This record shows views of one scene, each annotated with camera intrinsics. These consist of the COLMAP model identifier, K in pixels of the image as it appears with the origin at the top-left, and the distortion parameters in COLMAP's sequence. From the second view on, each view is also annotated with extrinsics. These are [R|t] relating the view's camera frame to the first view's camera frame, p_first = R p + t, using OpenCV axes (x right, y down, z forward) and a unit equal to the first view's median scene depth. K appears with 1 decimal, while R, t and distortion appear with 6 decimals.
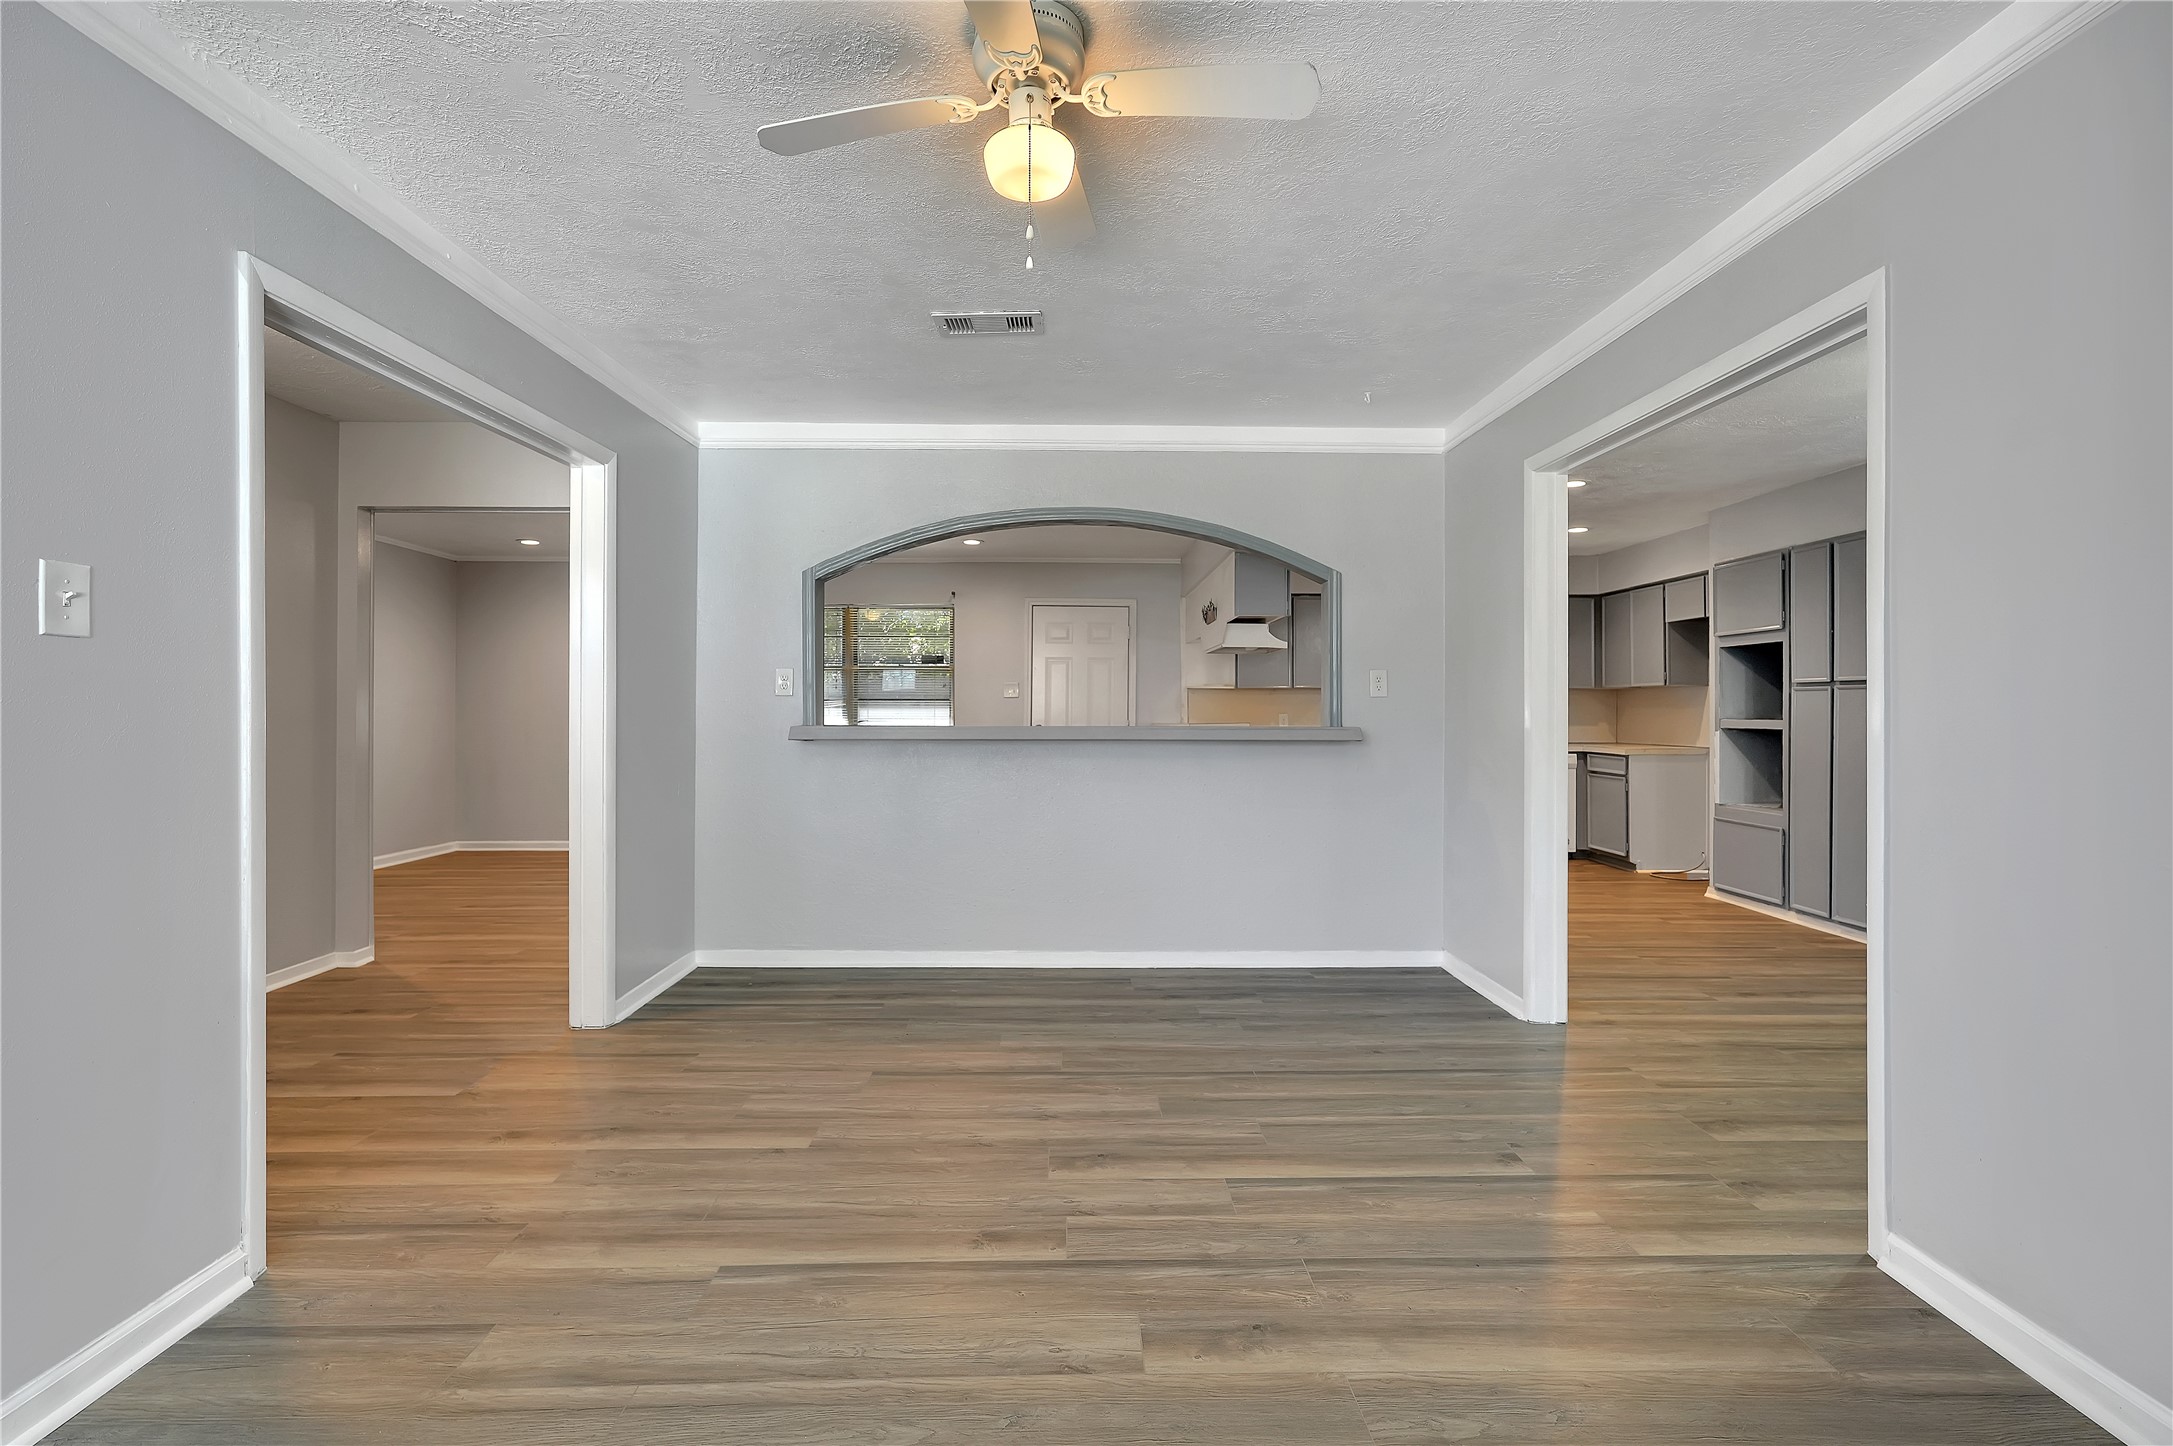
lens RADIAL K [[958.4, 0, 1075.0], [0, 958.4, 713.5], [0, 0, 1]] dist [-0.012932, 0.006793]
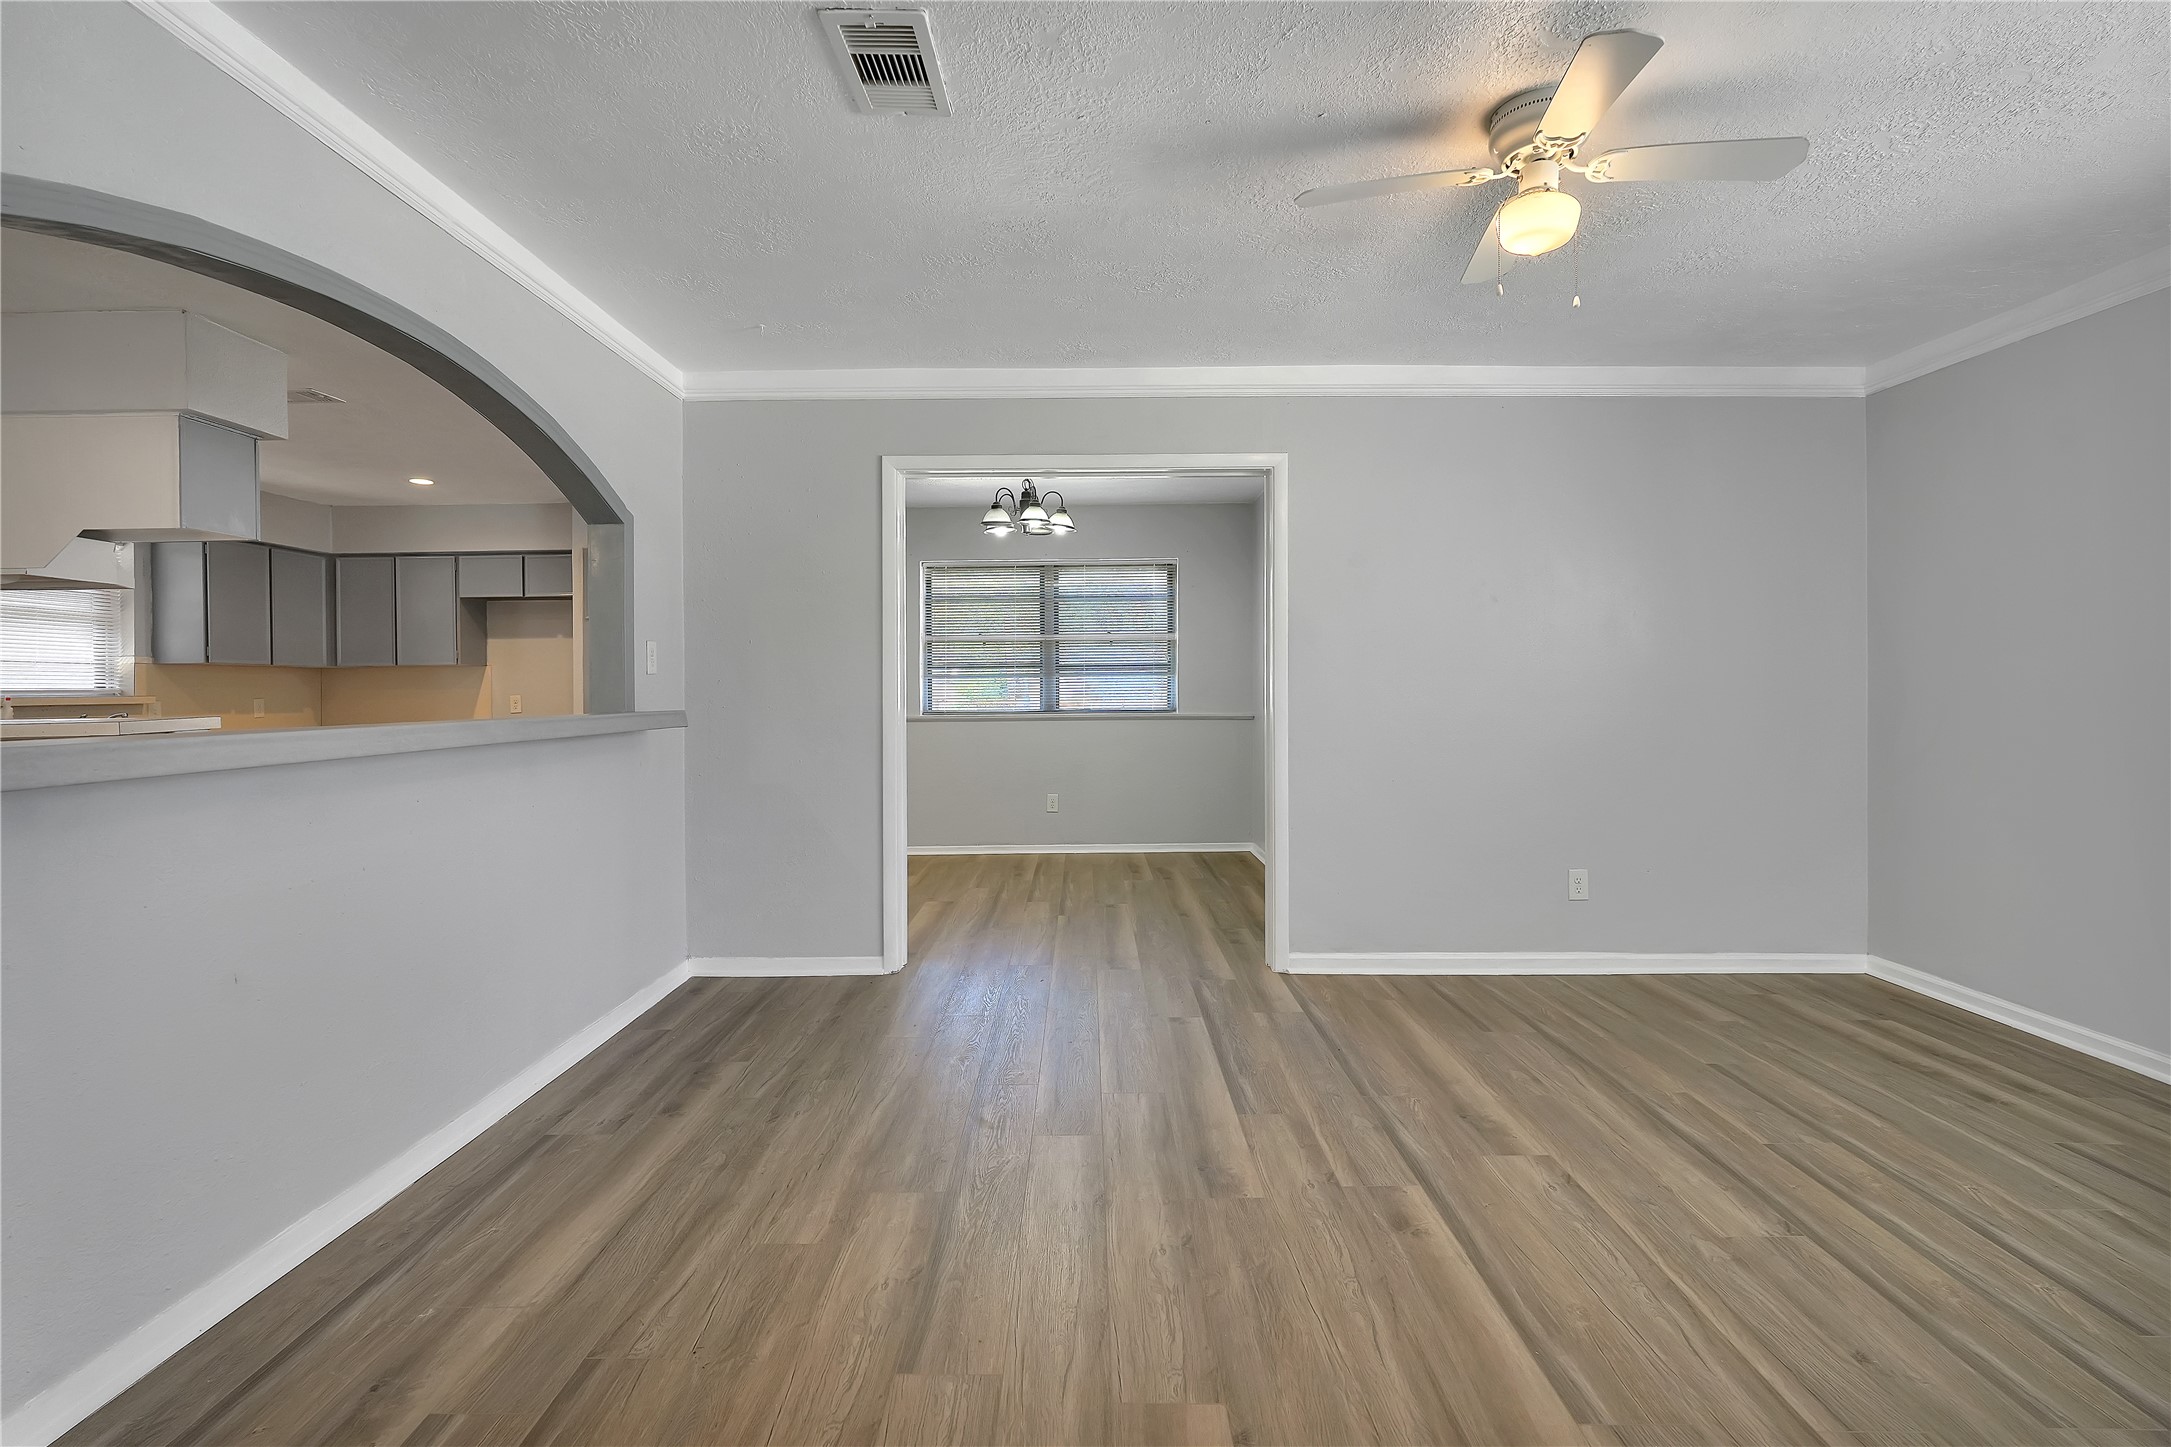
lens RADIAL K [[957.5, 0, 1099.2], [0, 957.5, 704.2], [0, 0, 1]] dist [-0.012932, 0.006793]
pose [[0.036619, -0.015678, 0.999206, -1.019097], [0.010649, 0.999826, 0.015297, 0.001303], [-0.999273, 0.010081, 0.036780, 1.220463]]
